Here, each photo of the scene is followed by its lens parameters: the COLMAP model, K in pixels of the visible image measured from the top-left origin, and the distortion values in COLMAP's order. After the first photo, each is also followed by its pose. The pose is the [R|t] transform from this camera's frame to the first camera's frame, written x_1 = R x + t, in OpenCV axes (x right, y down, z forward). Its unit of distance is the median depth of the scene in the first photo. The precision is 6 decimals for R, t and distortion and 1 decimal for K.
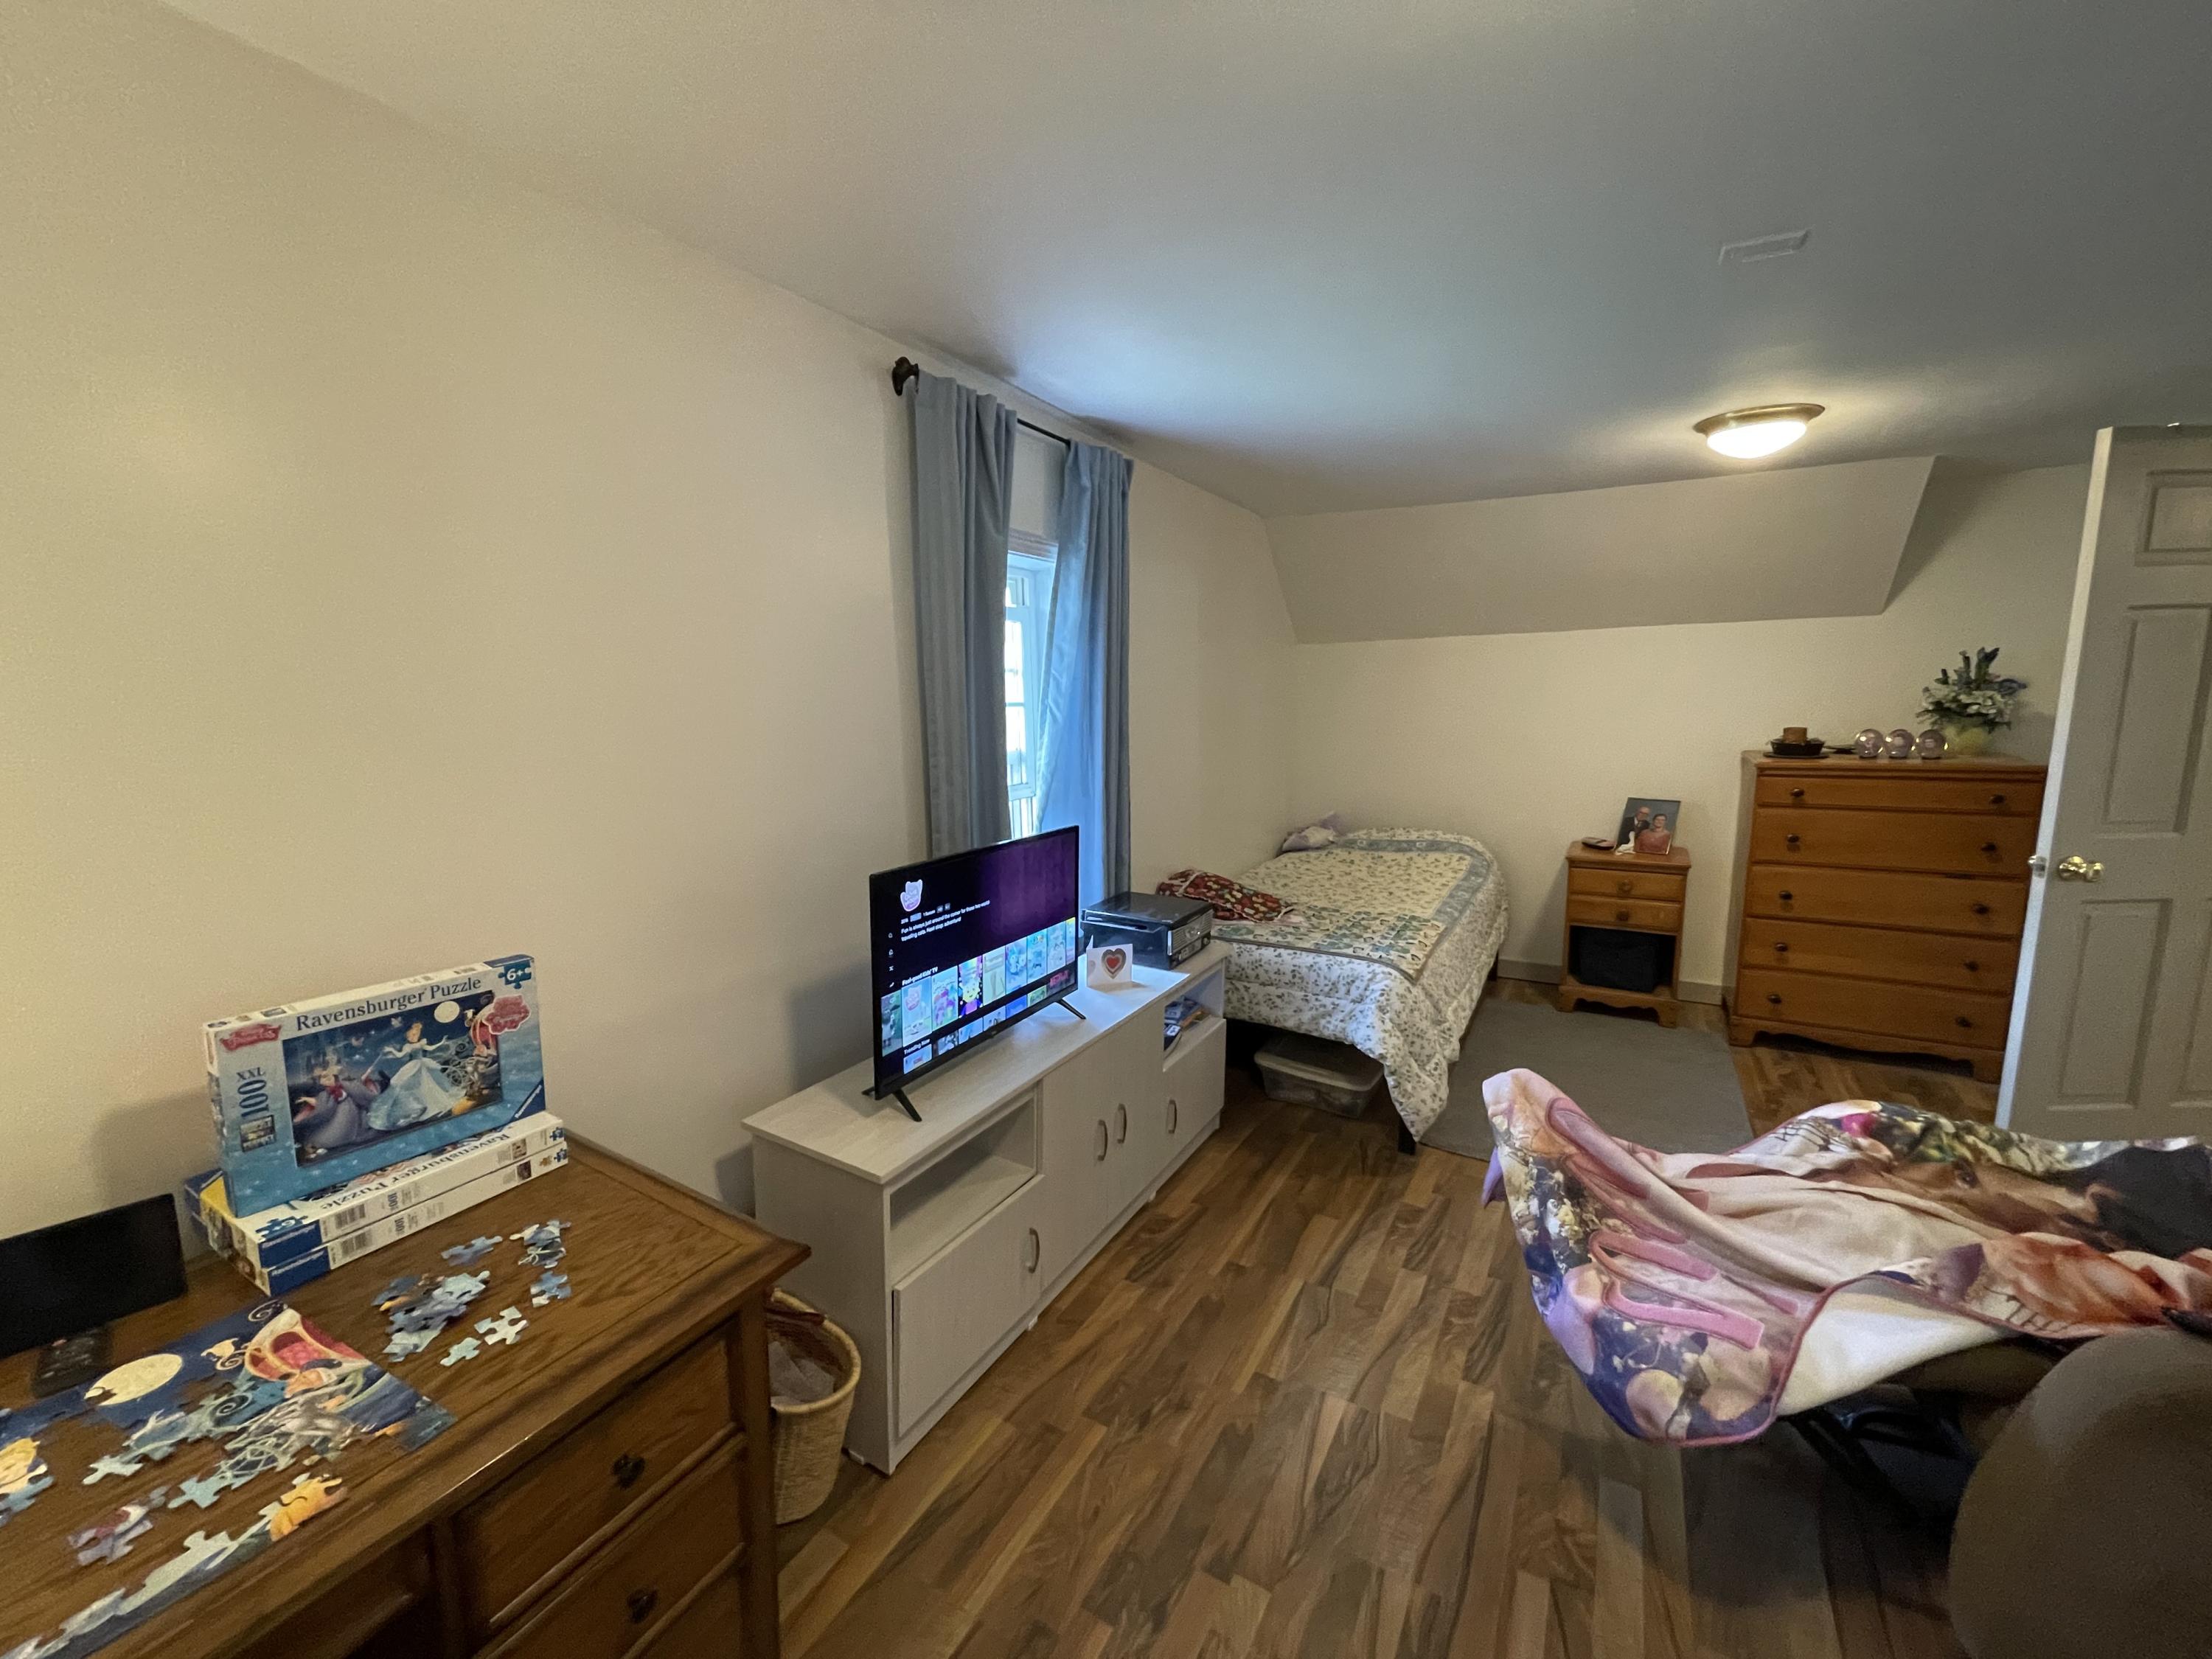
lens RADIAL K [[901.4, 0, 1090.5], [0, 901.4, 830.8], [0, 0, 1]] dist [-0.000009, -0.000224]
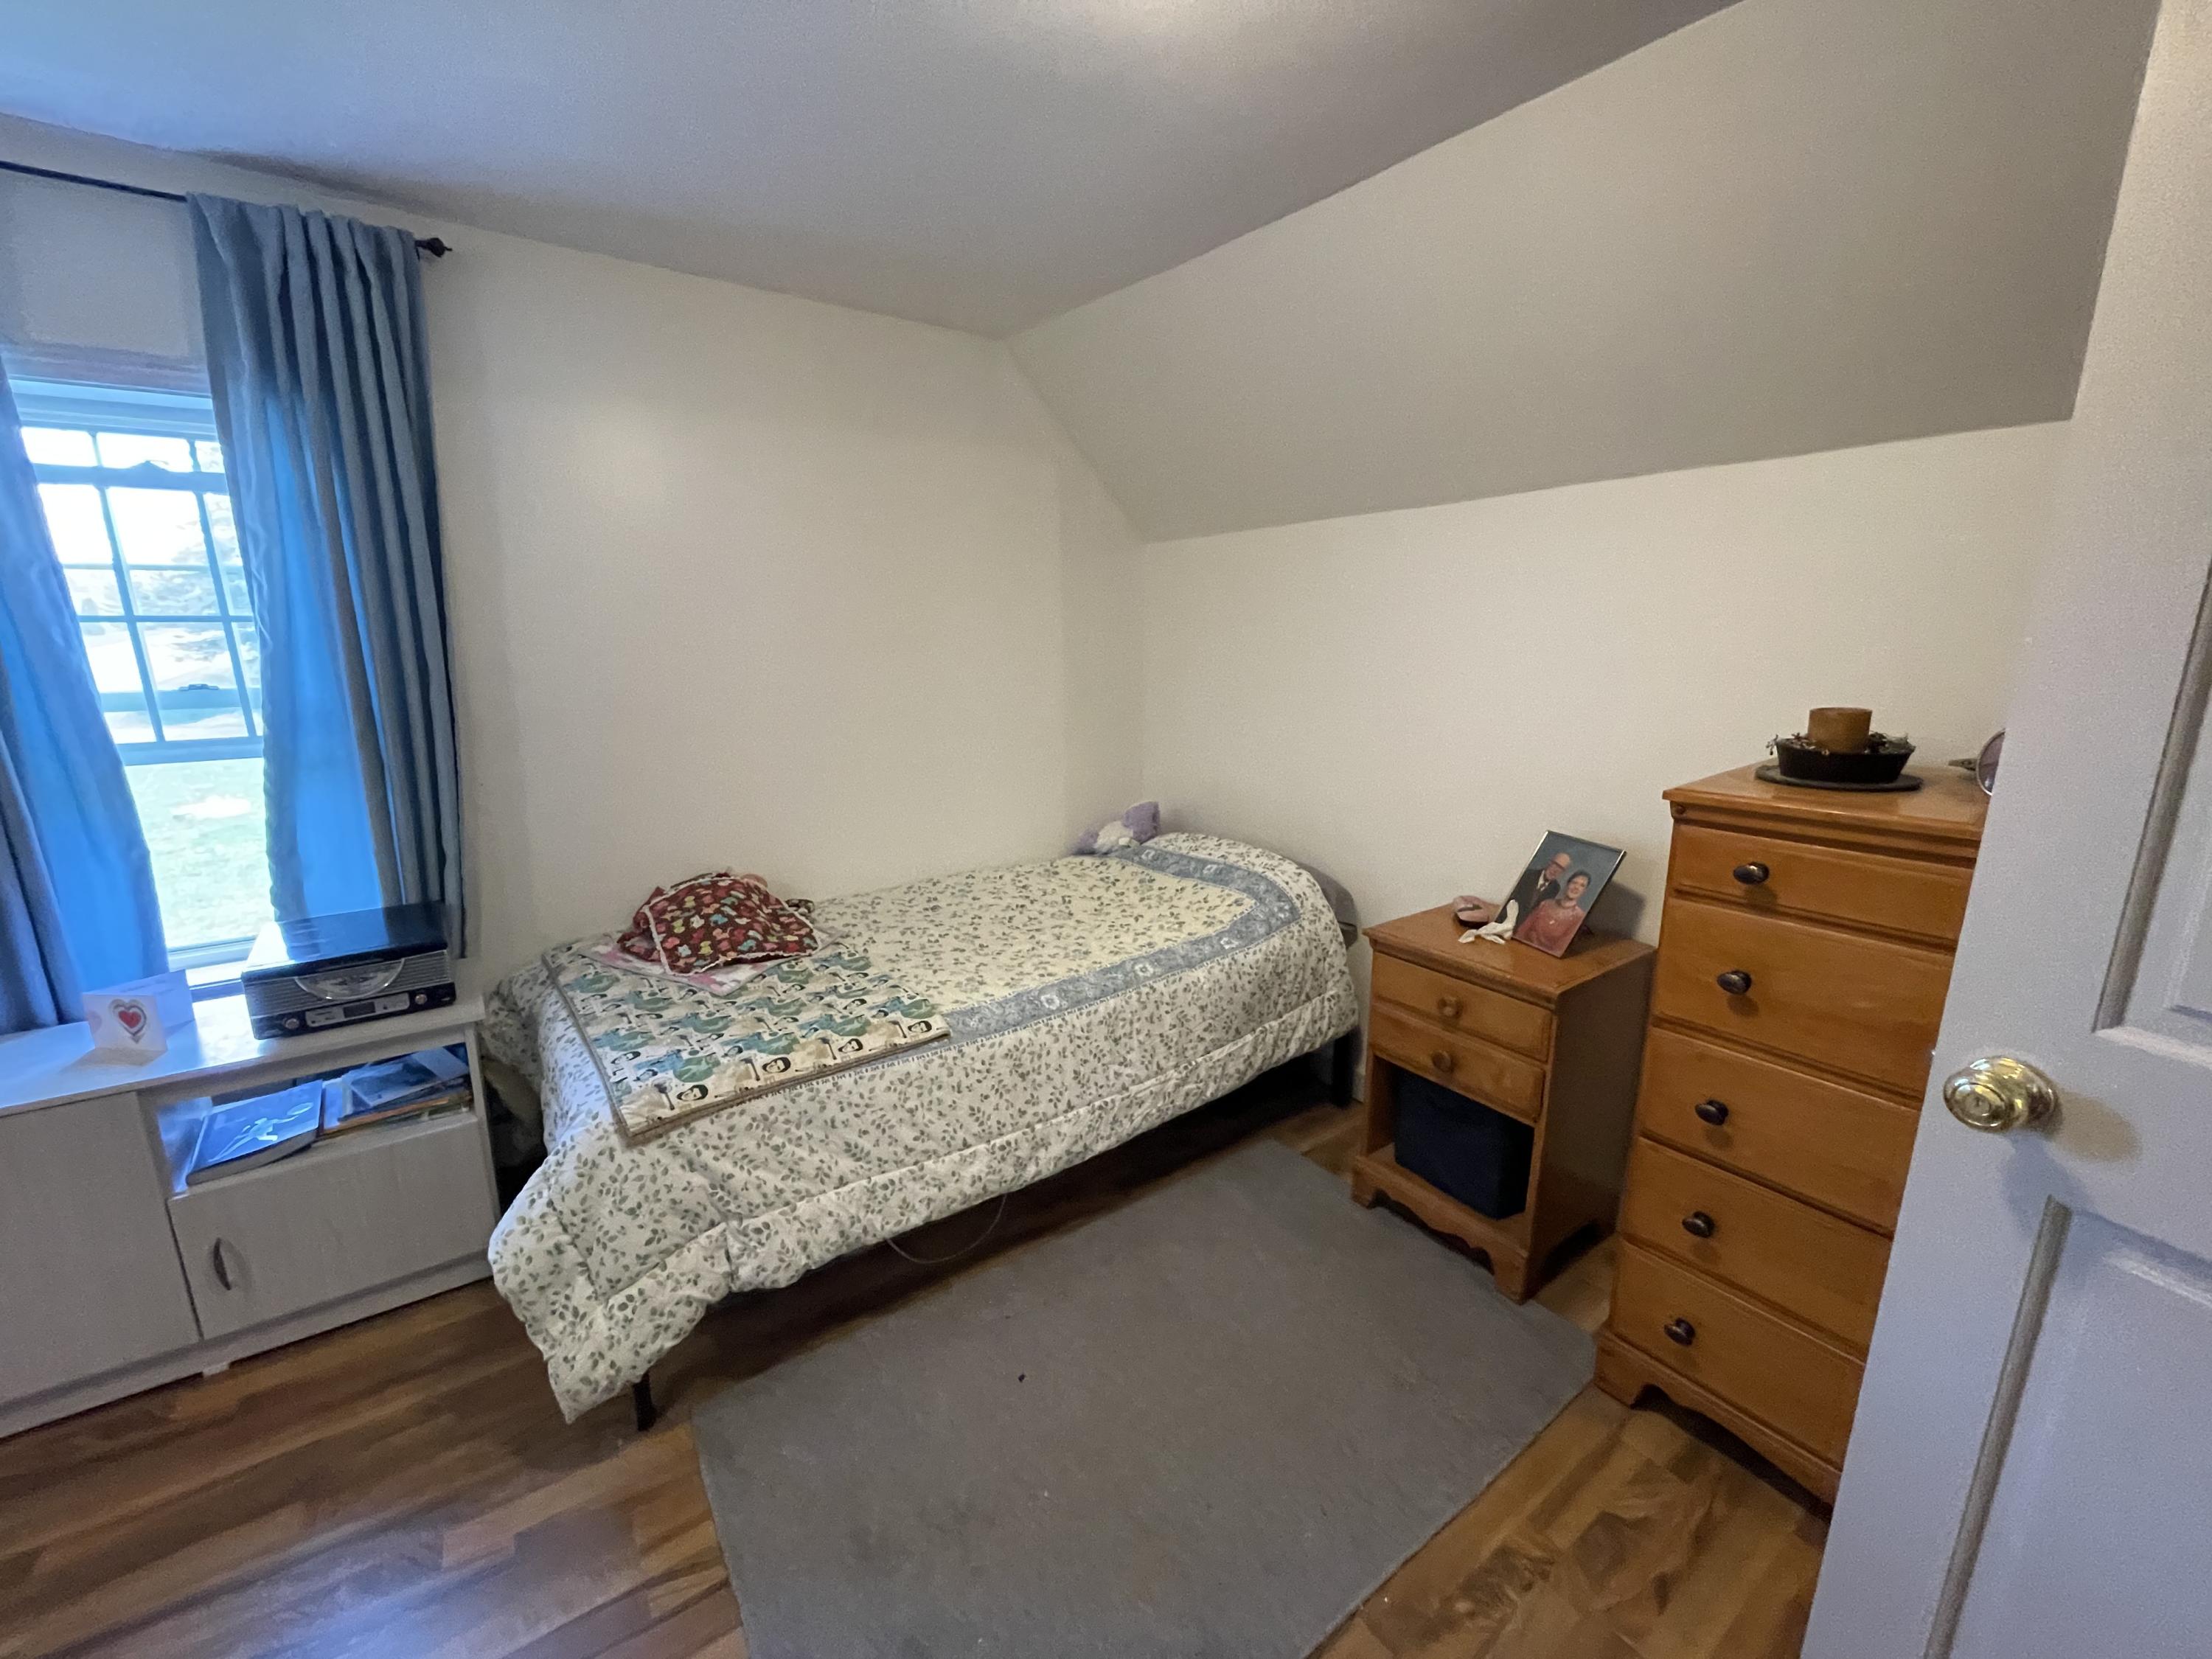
lens RADIAL K [[901.4, 0, 1098.2], [0, 901.4, 825.3], [0, 0, 1]] dist [-0.000009, -0.000224]
pose [[0.910556, 0.103885, -0.400120, 0.641258], [-0.075914, 0.993469, 0.085179, -0.072147], [0.406356, -0.047185, 0.912496, 0.487941]]
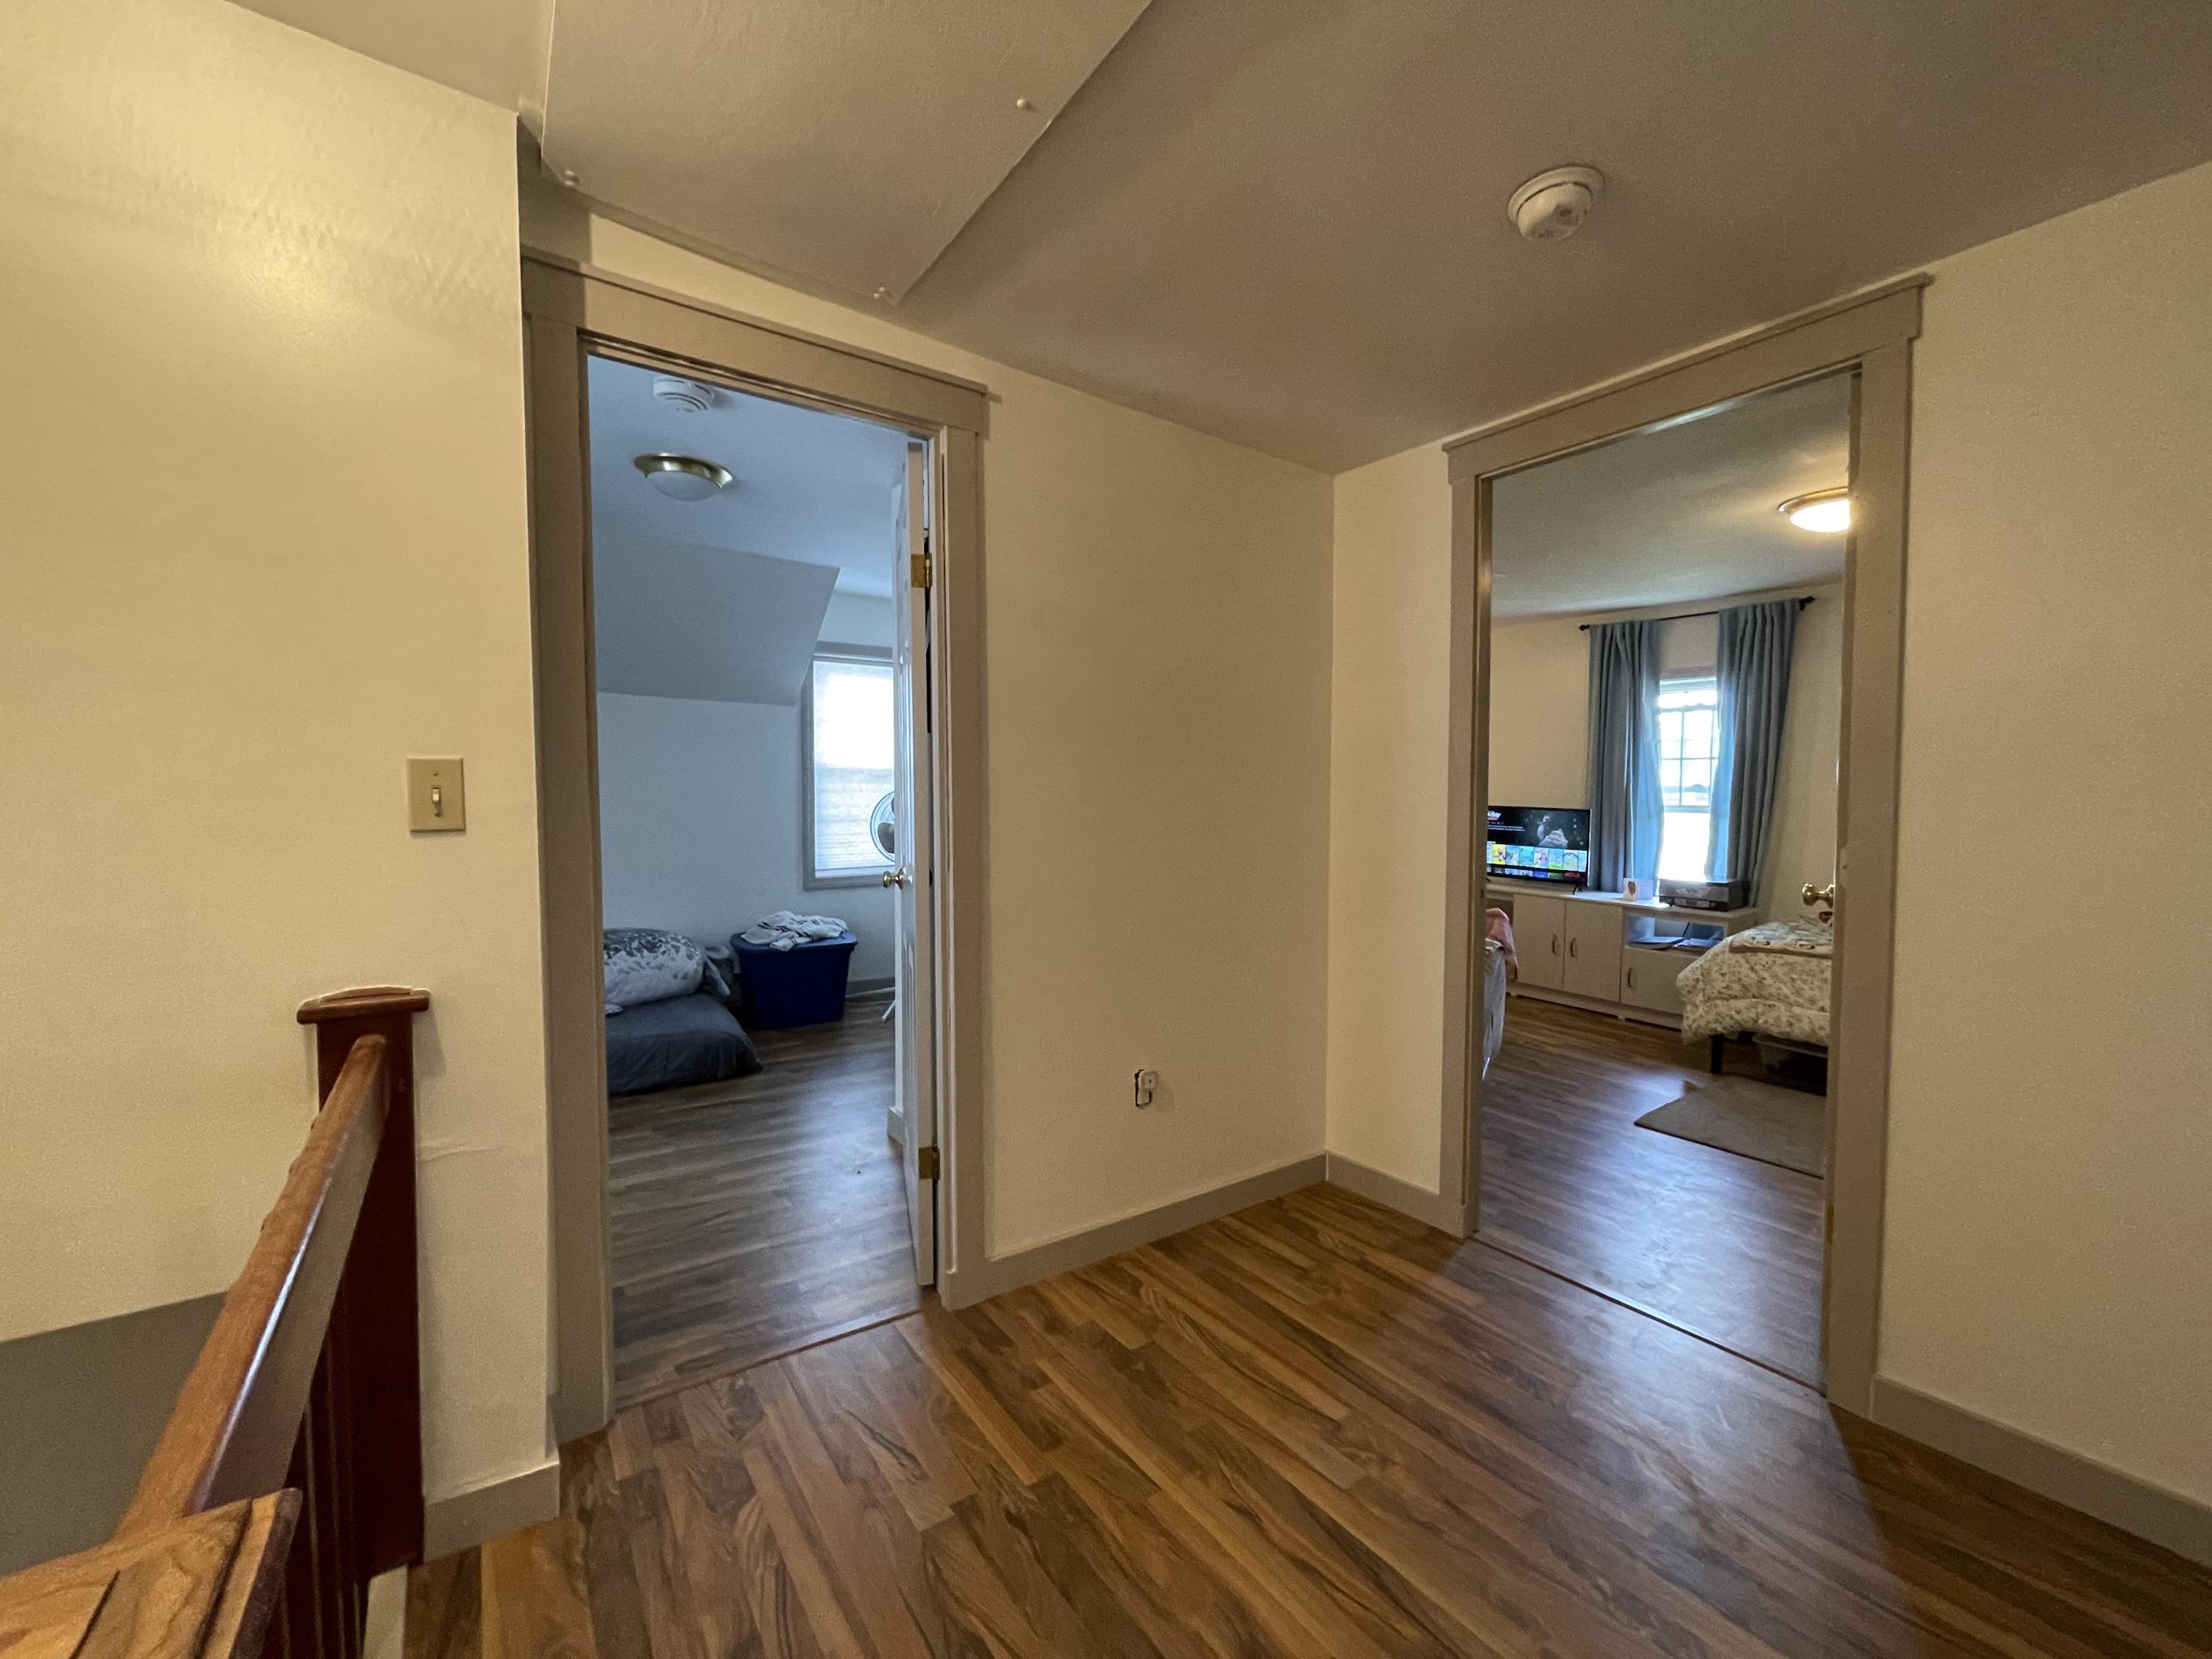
lens RADIAL K [[901.4, 0, 1098.9], [0, 901.4, 834.3], [0, 0, 1]] dist [-0.000009, -0.000224]
pose [[-0.408590, 0.053985, -0.911120, 1.592482], [-0.142643, 0.982206, 0.122164, -0.030396], [0.901503, 0.179880, -0.393619, 0.496159]]
